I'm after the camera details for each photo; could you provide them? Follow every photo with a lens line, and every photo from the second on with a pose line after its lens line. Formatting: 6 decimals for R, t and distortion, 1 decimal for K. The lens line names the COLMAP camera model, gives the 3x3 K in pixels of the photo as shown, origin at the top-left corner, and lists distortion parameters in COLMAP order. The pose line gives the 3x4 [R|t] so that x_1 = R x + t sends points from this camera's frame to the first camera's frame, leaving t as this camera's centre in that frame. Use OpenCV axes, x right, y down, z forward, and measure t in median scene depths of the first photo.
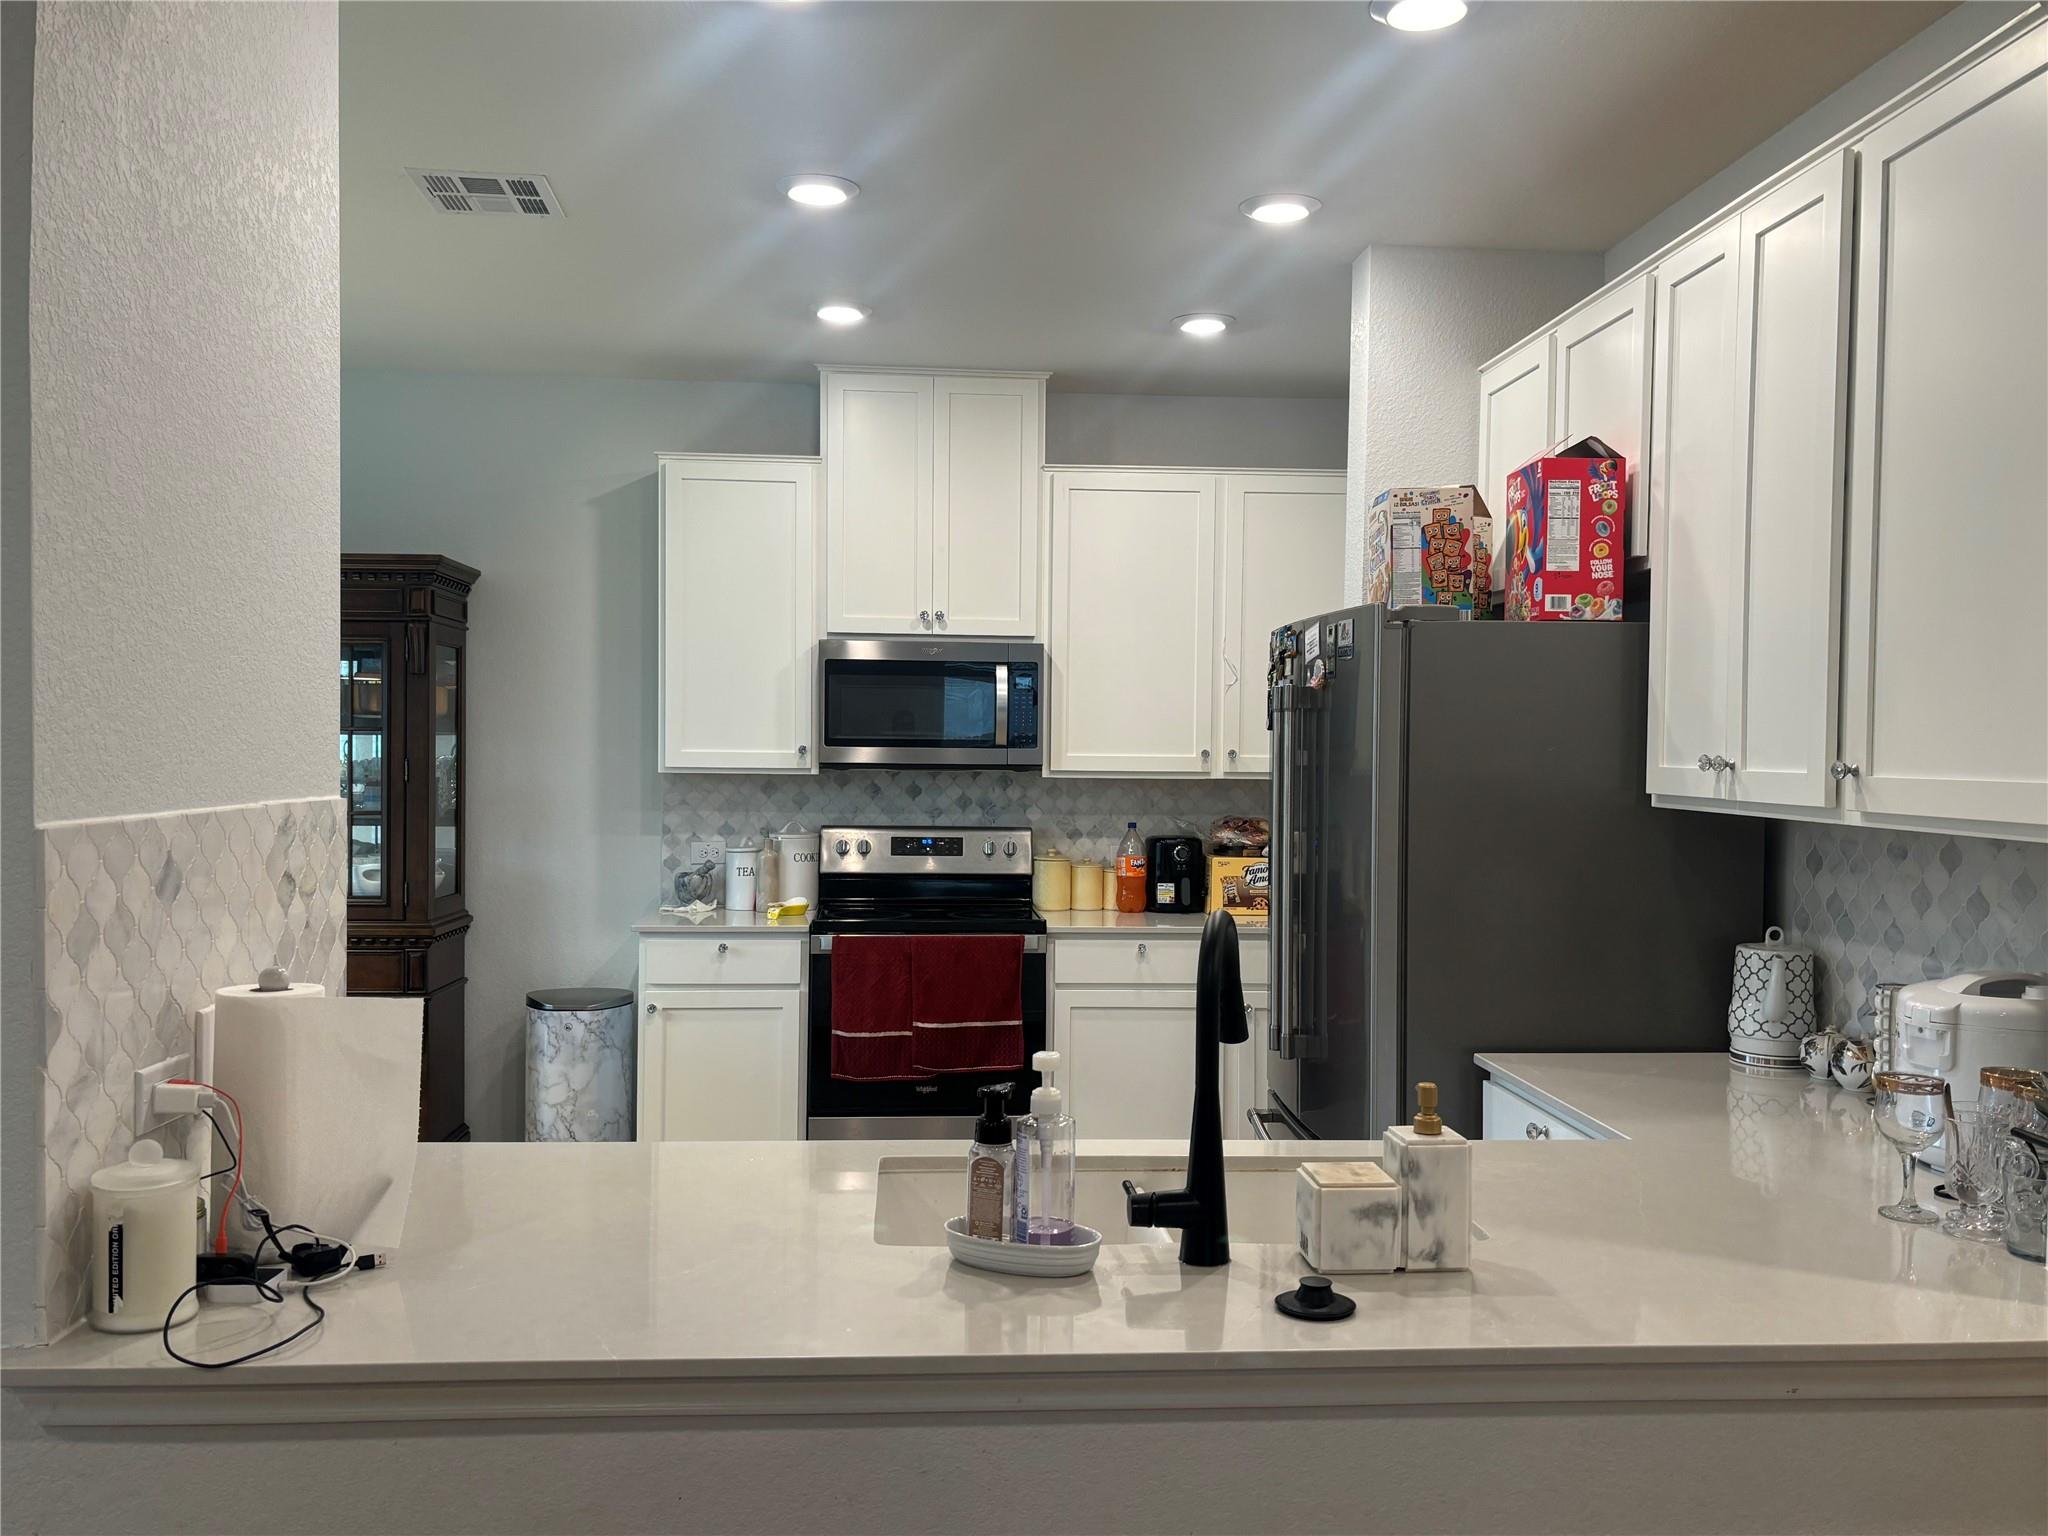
lens RADIAL K [[1672.2, 0, 1033.4], [0, 1672.2, 777.1], [0, 0, 1]] dist [0.005479, -0.006748]
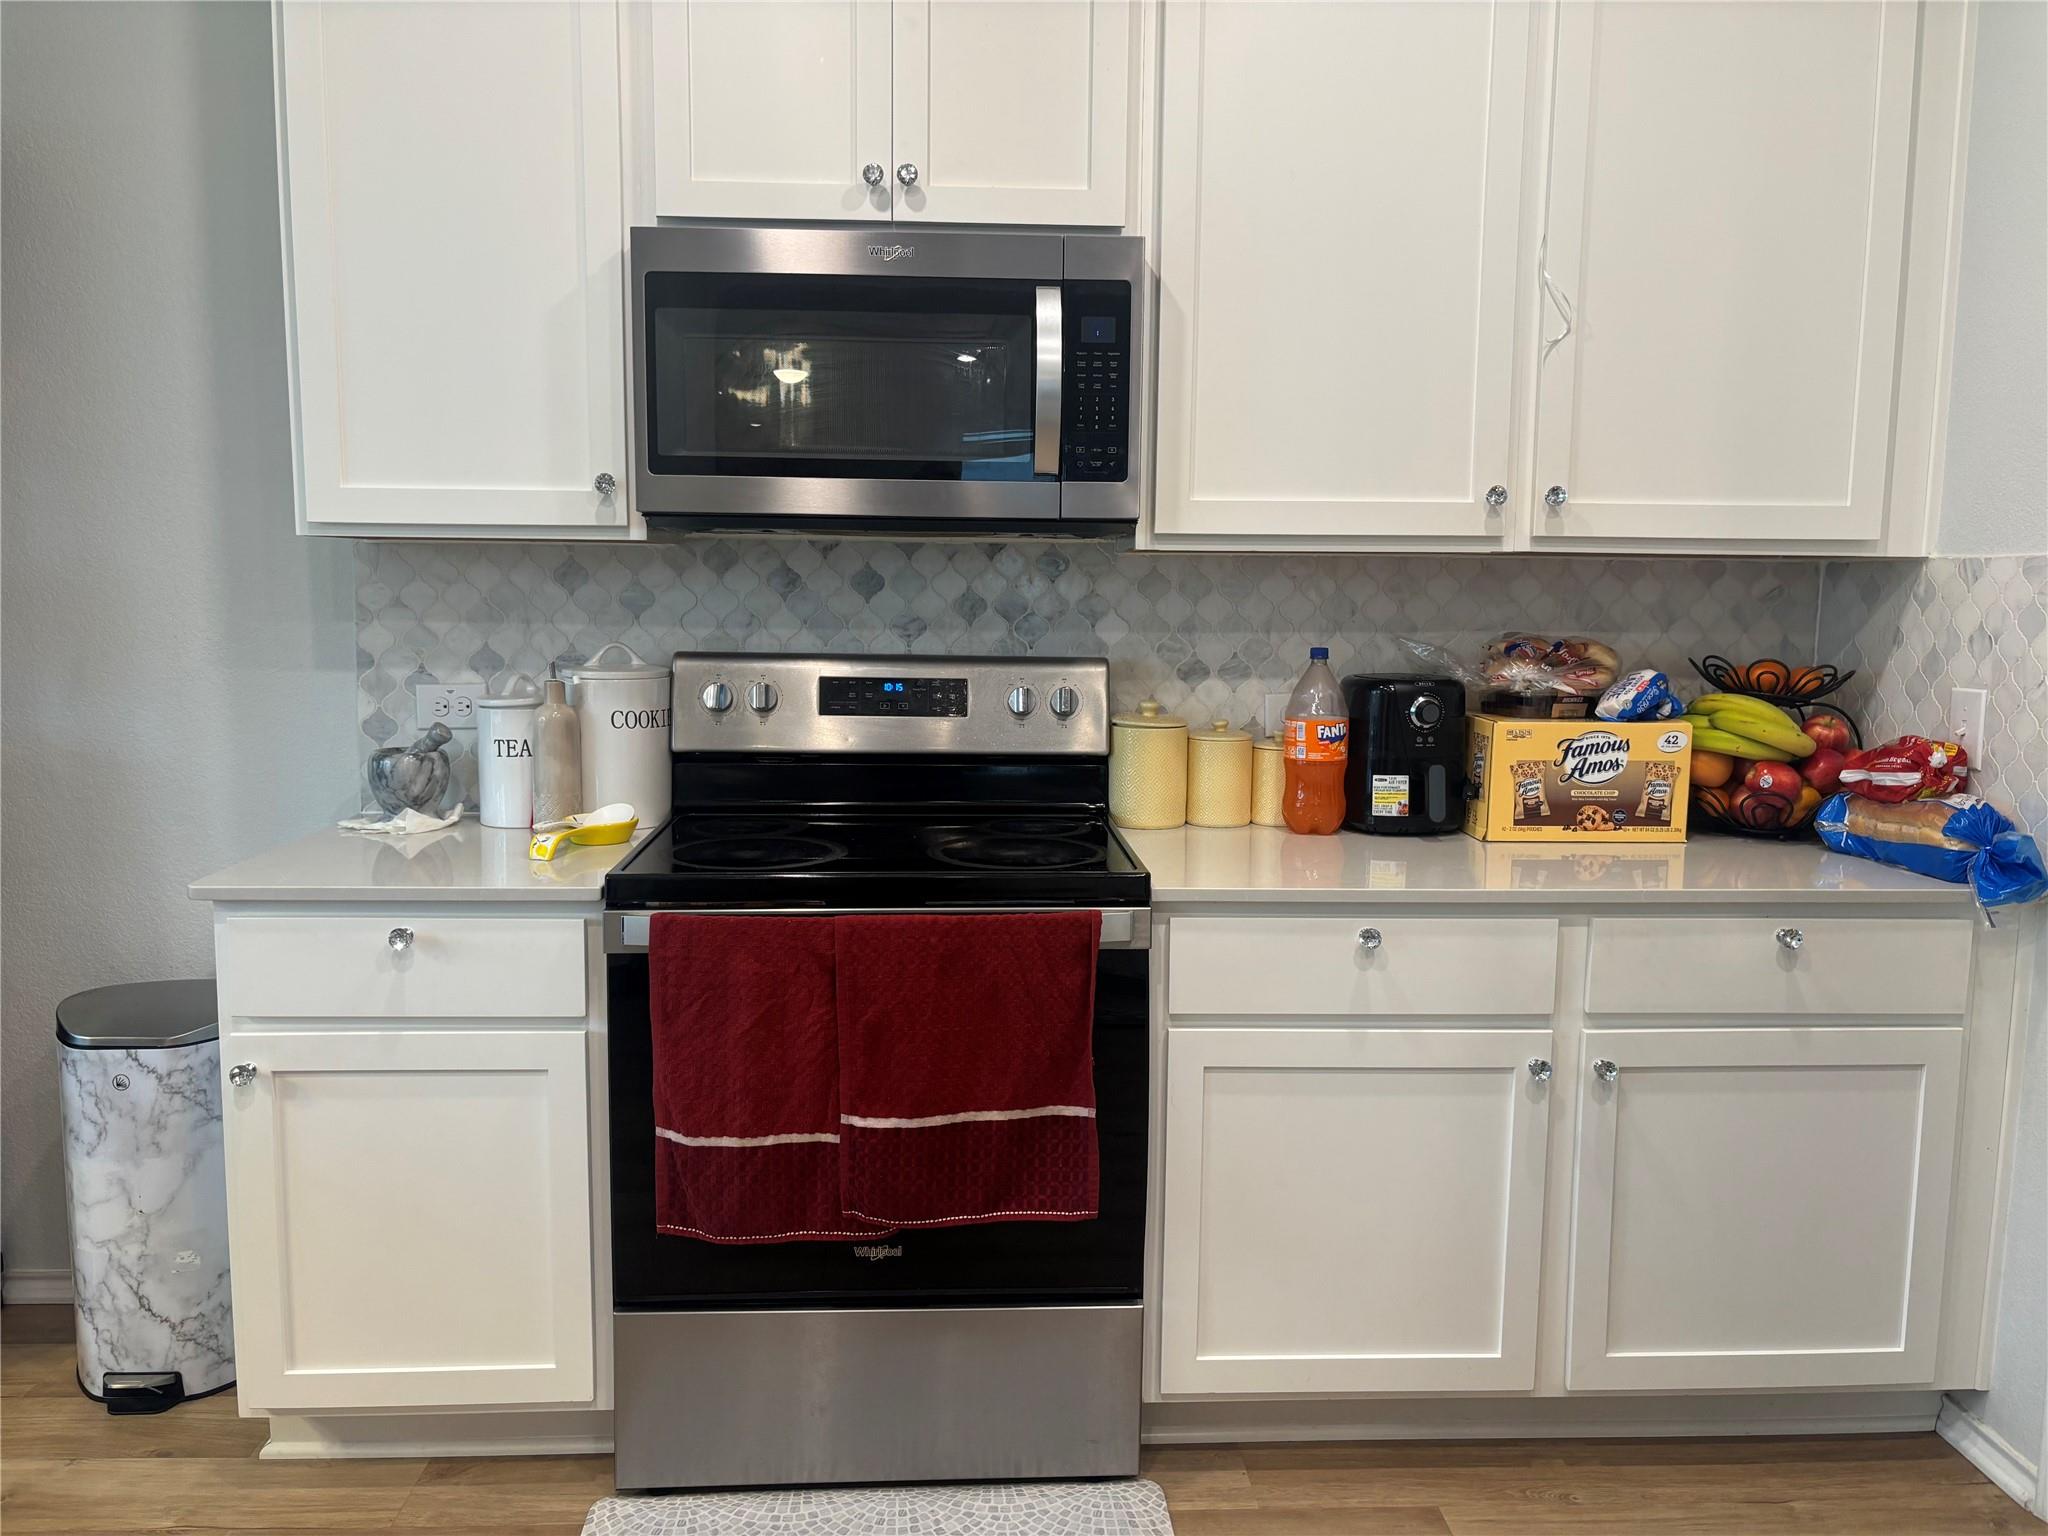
lens RADIAL K [[1542.7, 0, 1027.4], [0, 1542.7, 784.8], [0, 0, 1]] dist [0.052066, -0.063486]
pose [[0.999651, 0.003740, -0.026167, -0.013103], [-0.000688, 0.993287, 0.115673, 0.015576], [0.026424, -0.115614, 0.992943, 0.569057]]
